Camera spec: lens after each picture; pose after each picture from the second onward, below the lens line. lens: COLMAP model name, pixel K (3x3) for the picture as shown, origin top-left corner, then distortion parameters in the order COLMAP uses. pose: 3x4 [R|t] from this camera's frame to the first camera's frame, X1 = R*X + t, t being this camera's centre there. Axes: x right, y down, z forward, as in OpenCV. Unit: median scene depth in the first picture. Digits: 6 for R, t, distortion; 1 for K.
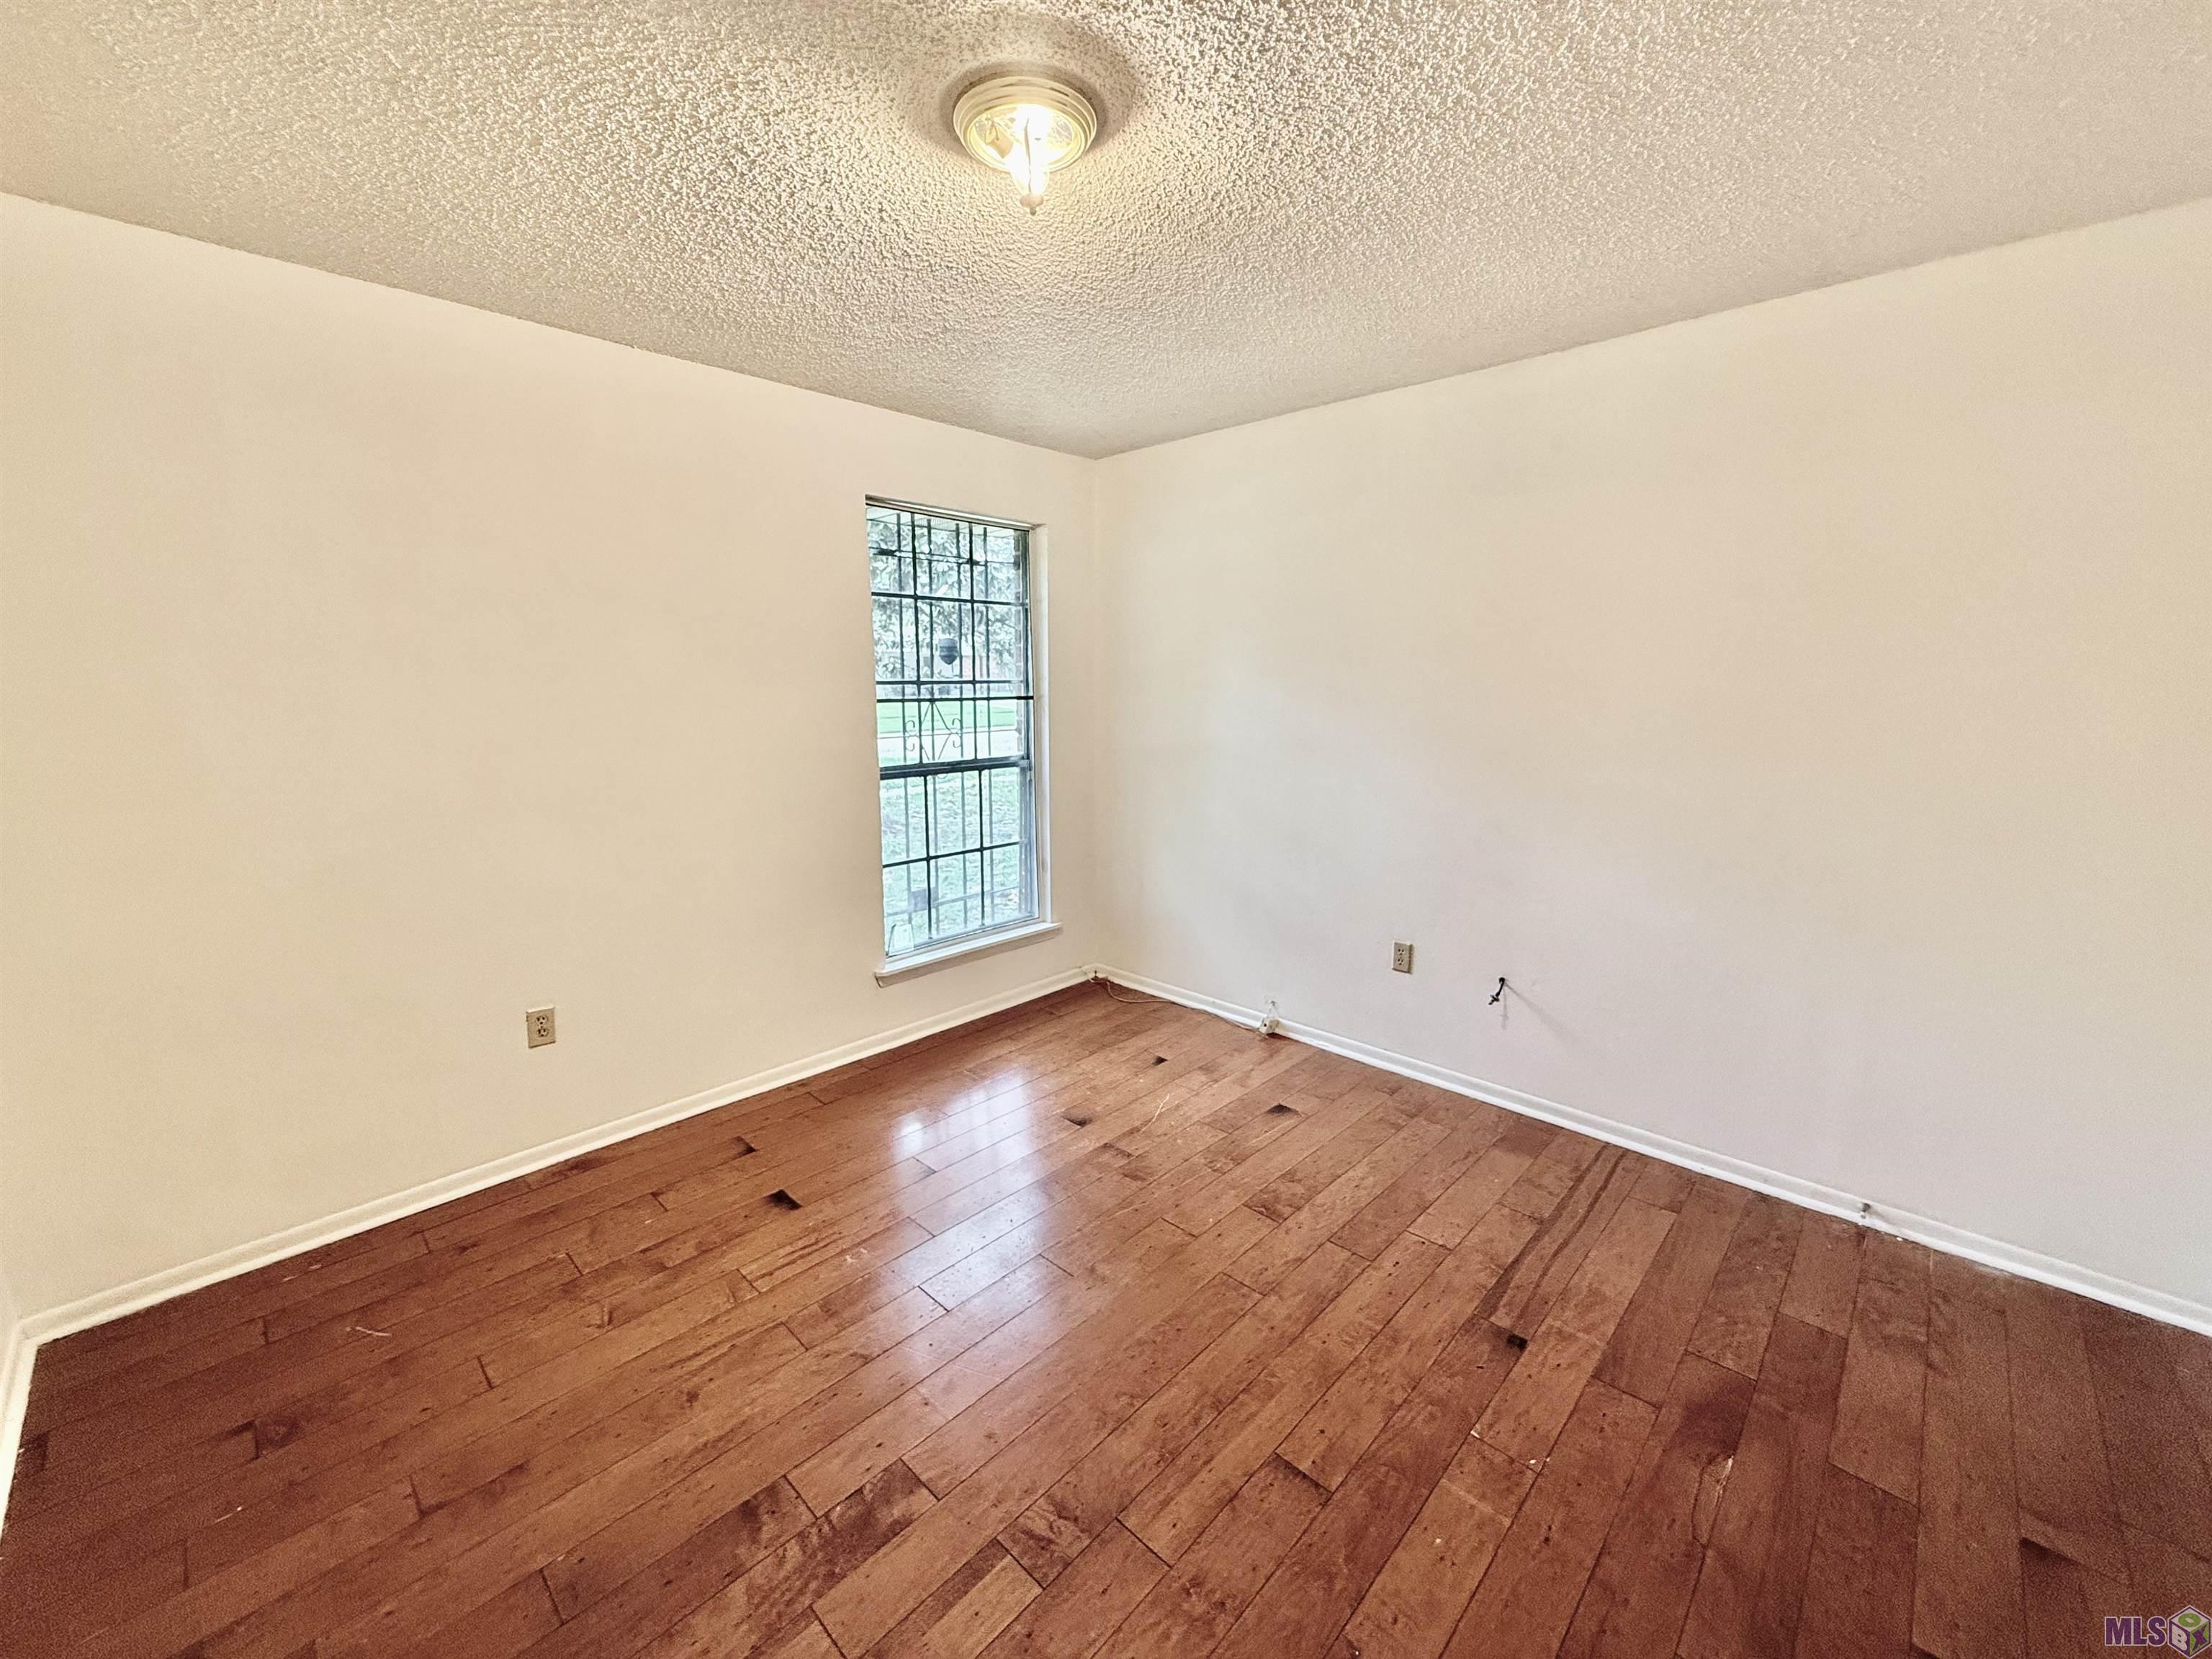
lens RADIAL K [[884.7, 0, 1114.1], [0, 884.7, 836.7], [0, 0, 1]] dist [0.000524, 0.000262]
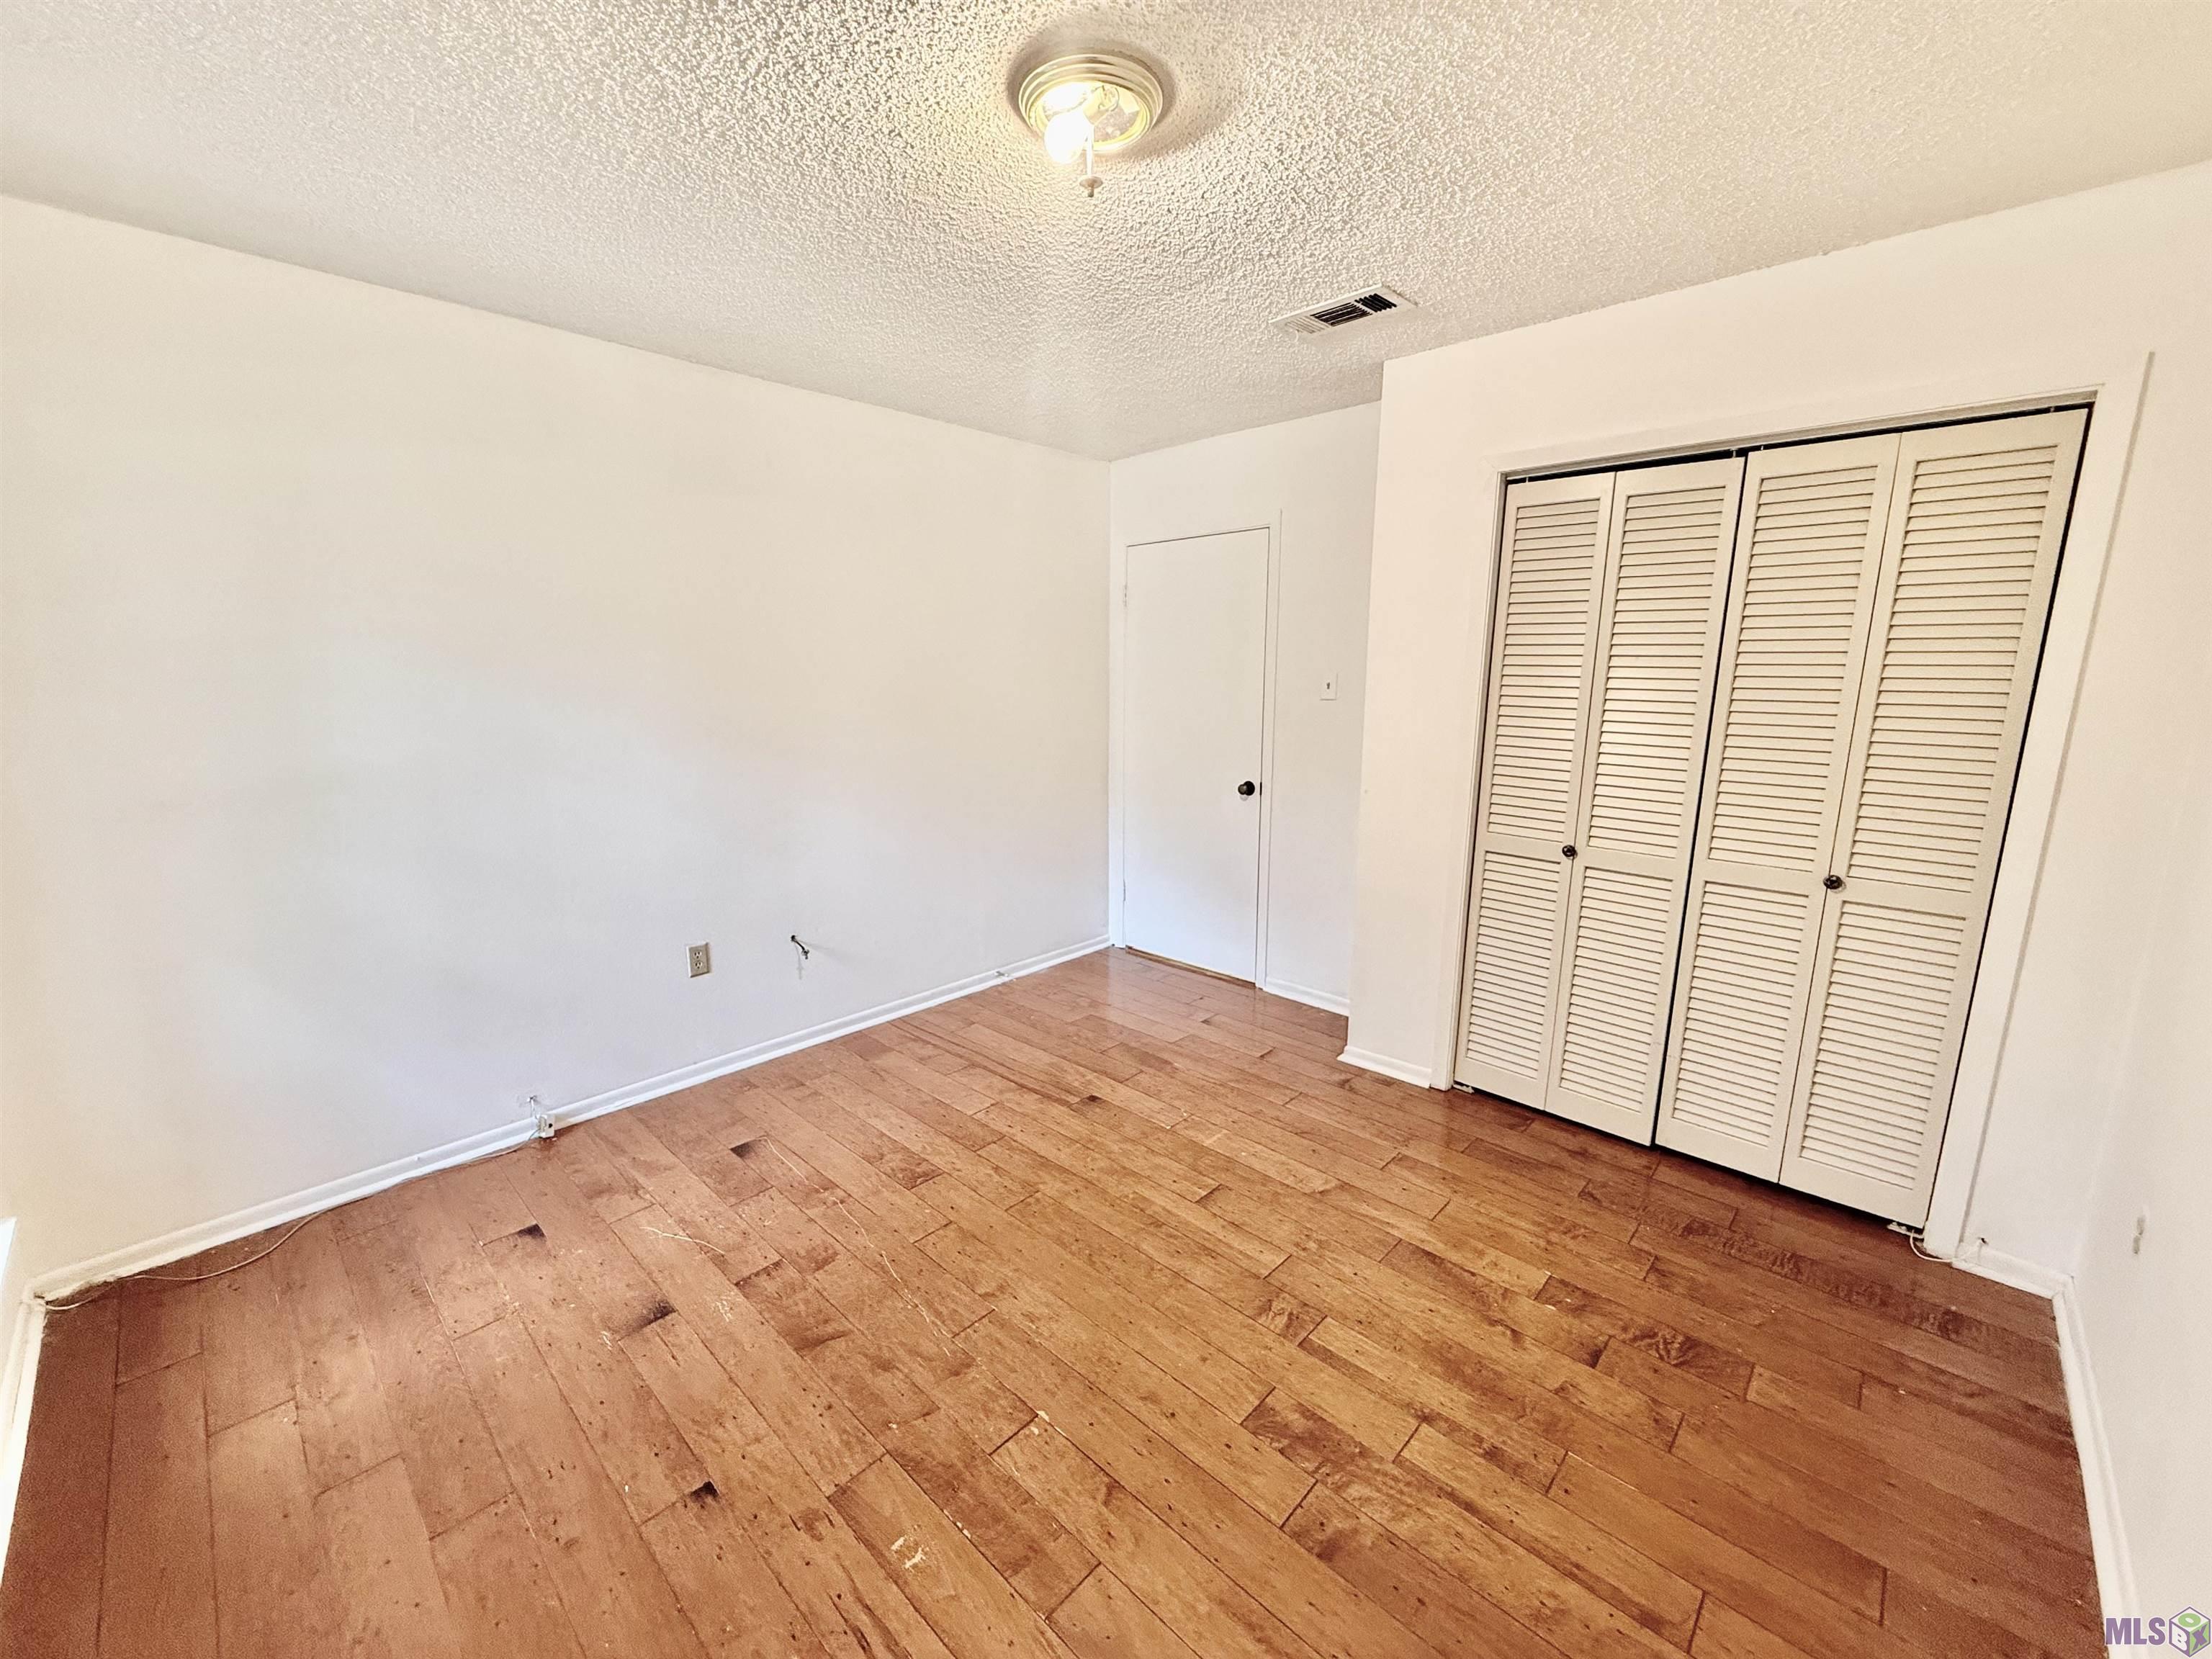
lens RADIAL K [[884.7, 0, 1095.8], [0, 884.7, 833.0], [0, 0, 1]] dist [0.000524, 0.000262]
pose [[-0.004173, -0.181698, 0.983346, -0.941340], [0.180874, 0.966998, 0.179444, -0.140882], [-0.983497, 0.178610, 0.028829, 0.853287]]
